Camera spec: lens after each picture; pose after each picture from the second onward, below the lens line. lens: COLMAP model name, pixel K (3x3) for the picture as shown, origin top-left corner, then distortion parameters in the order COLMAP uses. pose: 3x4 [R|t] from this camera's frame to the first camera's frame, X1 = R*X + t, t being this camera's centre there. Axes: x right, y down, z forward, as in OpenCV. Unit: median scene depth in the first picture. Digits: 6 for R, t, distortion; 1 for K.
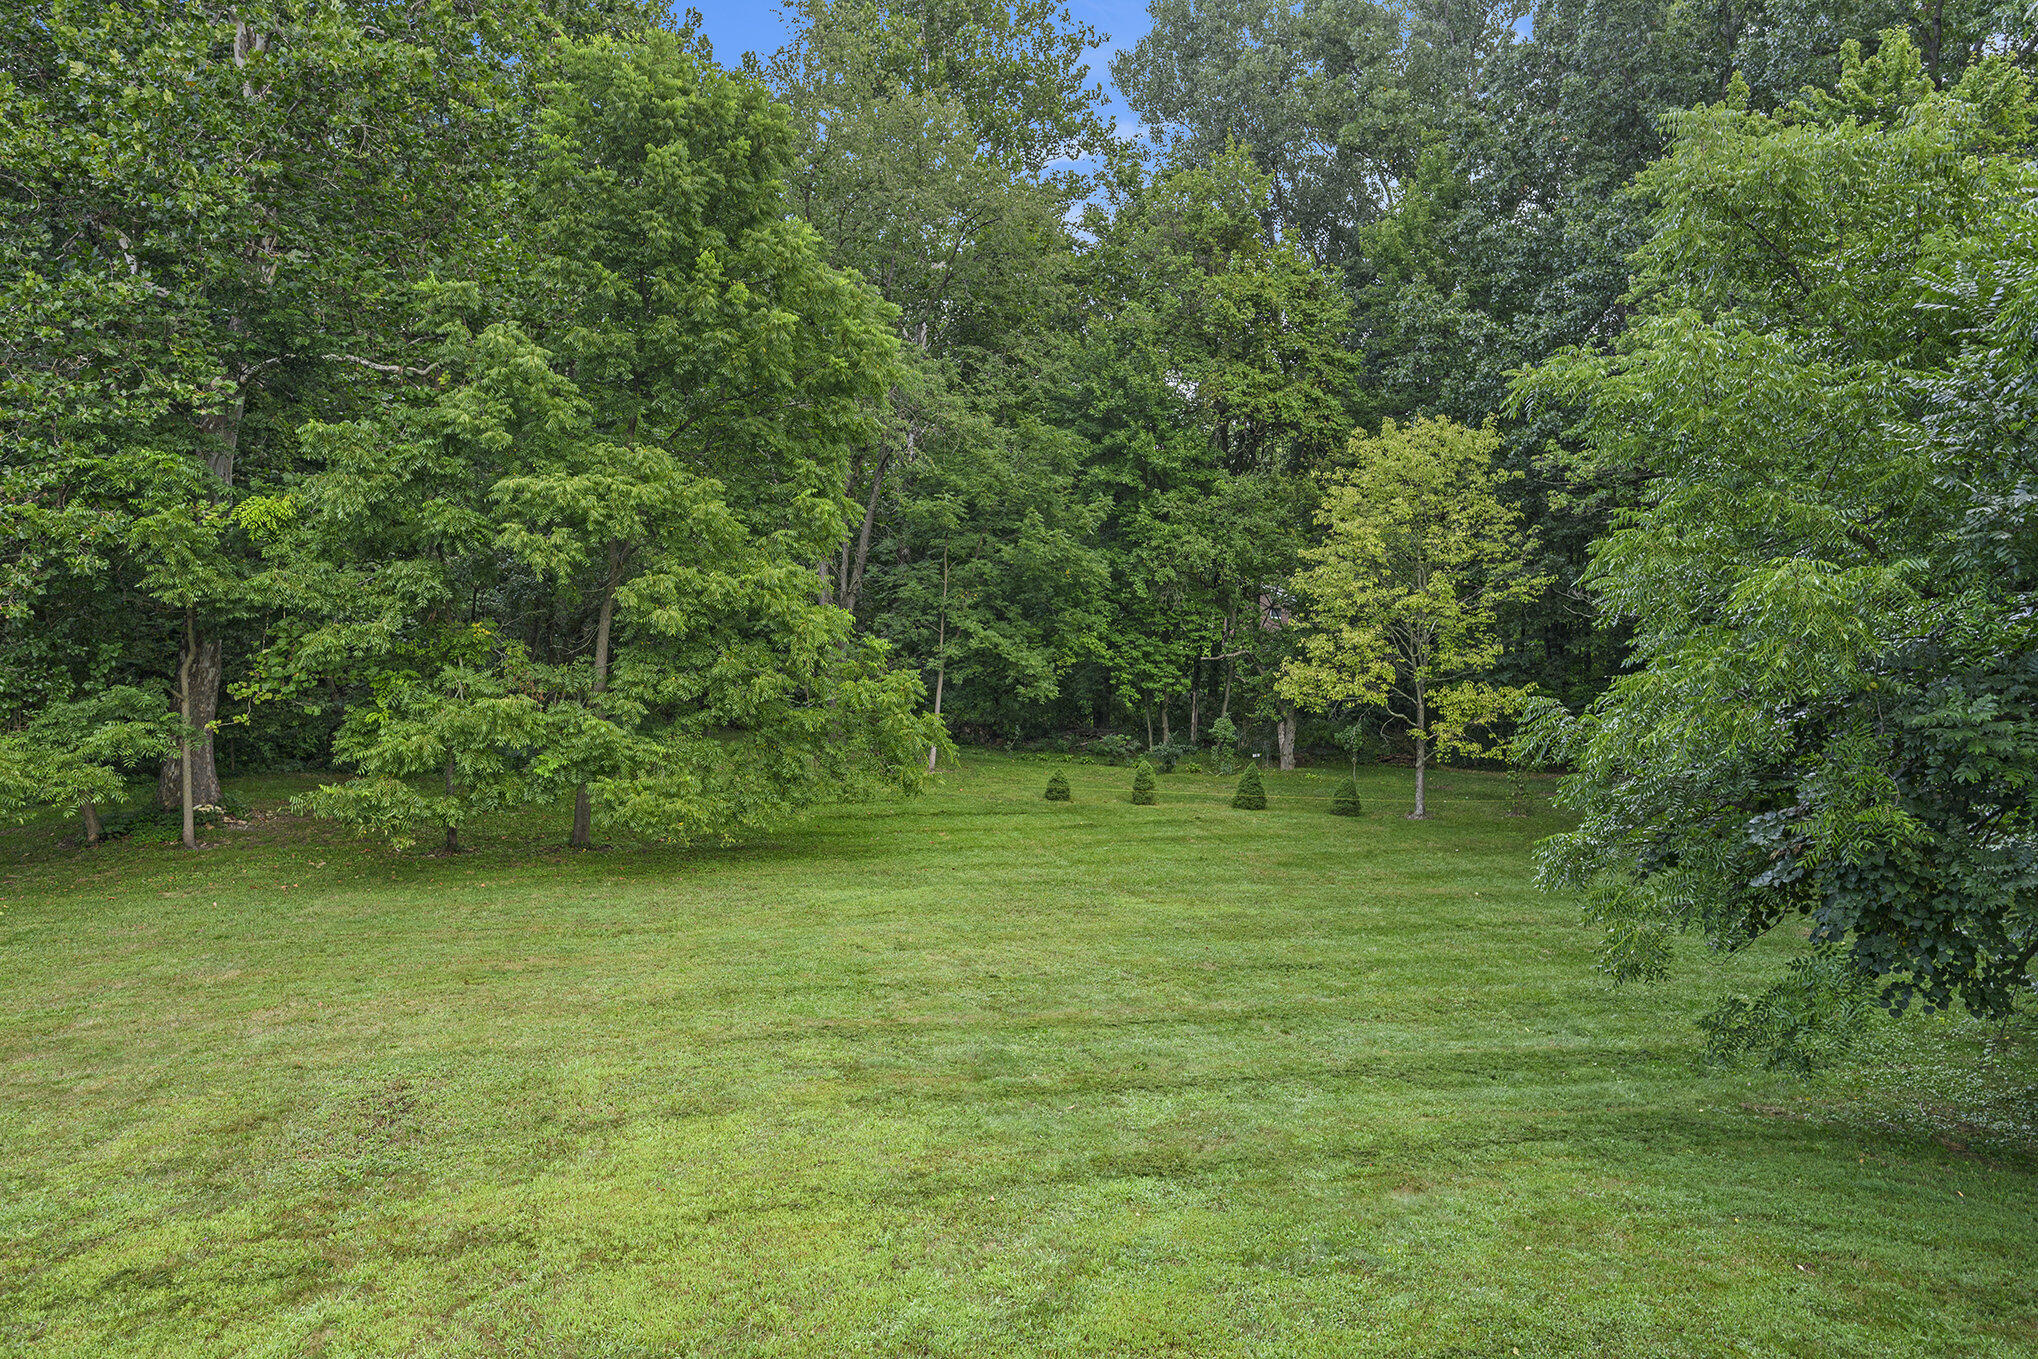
lens RADIAL K [[1273.4, 0, 1034.6], [0, 1273.4, 667.7], [0, 0, 1]] dist [0.005725, 0.000931]
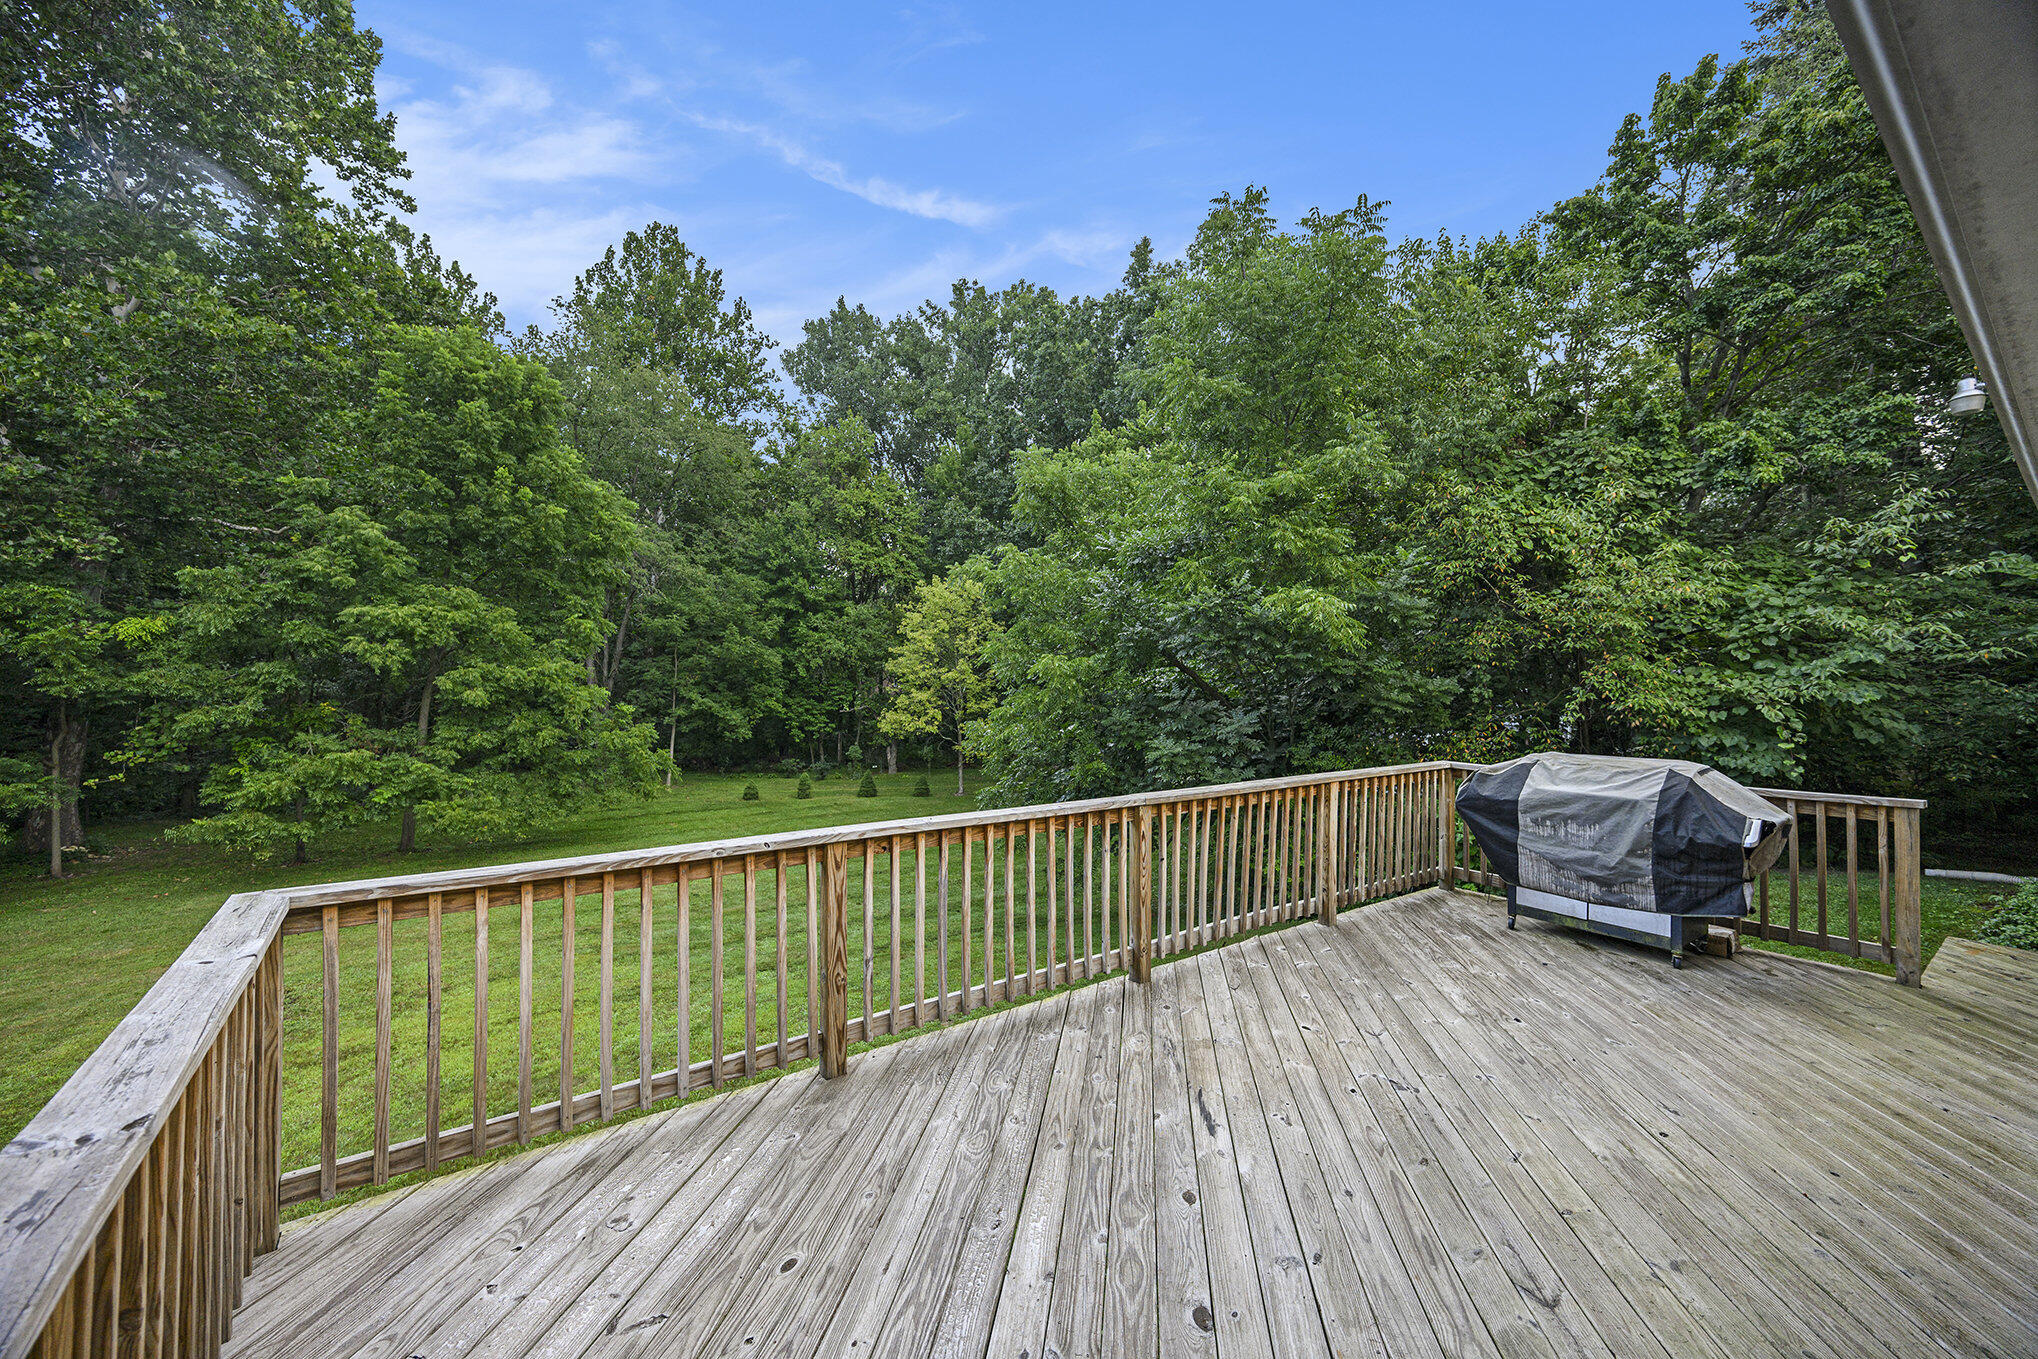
lens RADIAL K [[785.9, 0, 1017.3], [0, 785.9, 677.3], [0, 0, 1]] dist [0.001901, -0.000700]
pose [[0.946599, -0.020951, 0.321731, 0.028857], [0.037513, 0.998266, -0.045366, 0.006246], [-0.320223, 0.055013, 0.945744, -0.114534]]
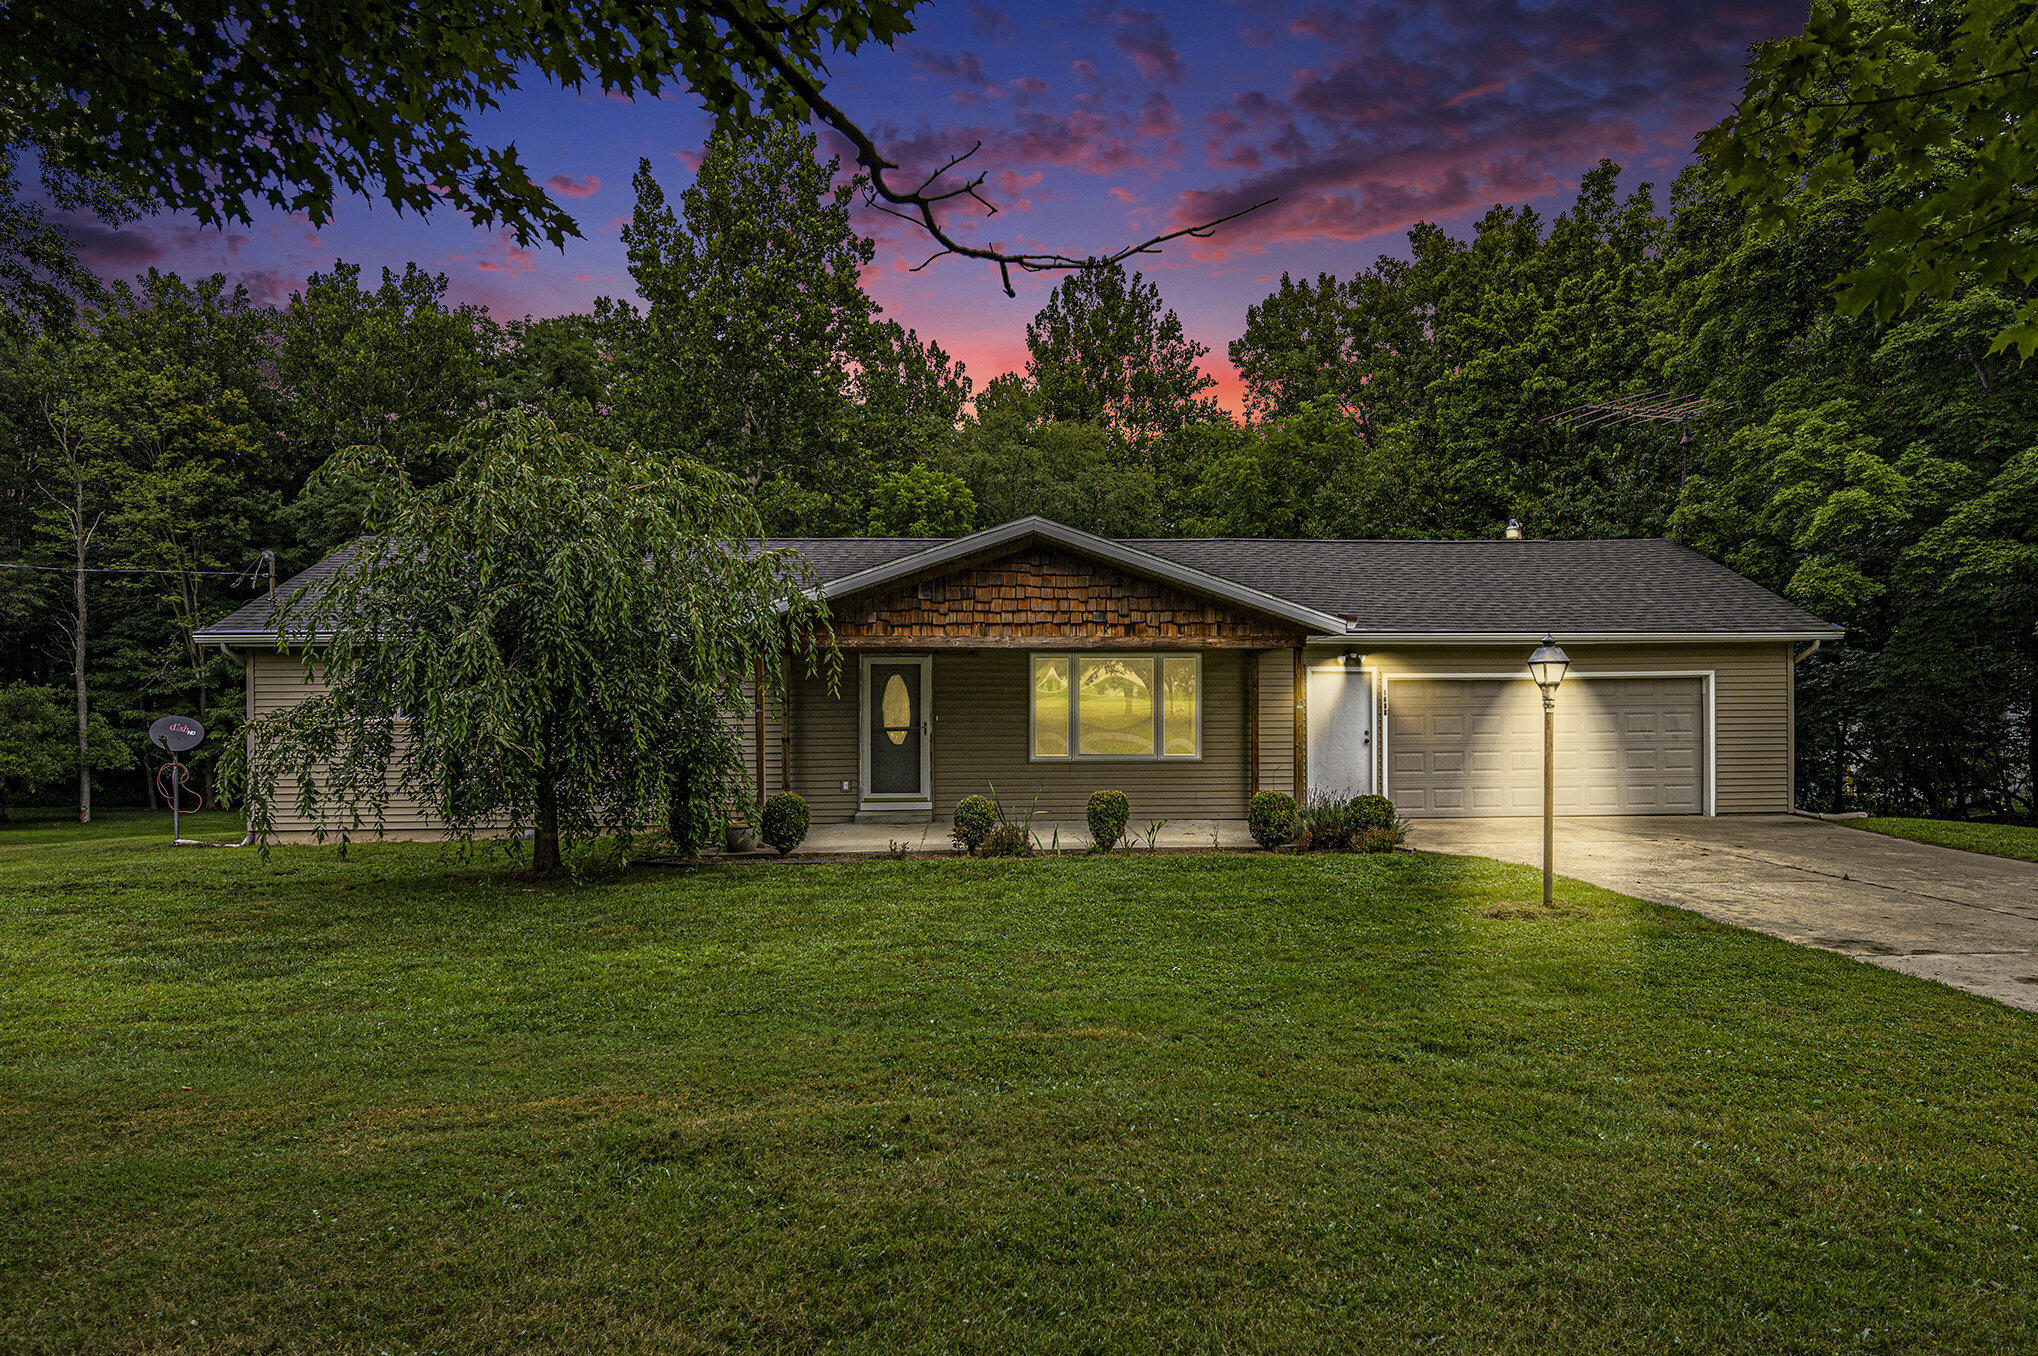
lens RADIAL K [[1201.8, 0, 1073.1], [0, 1201.8, 752.4], [0, 0, 1]] dist [0.002361, 0.003615]
pose [[0.974640, -0.031294, -0.221578, 0.435044], [0.026156, 0.999317, -0.026085, 0.094787], [0.222243, 0.019628, 0.974794, -1.030244]]
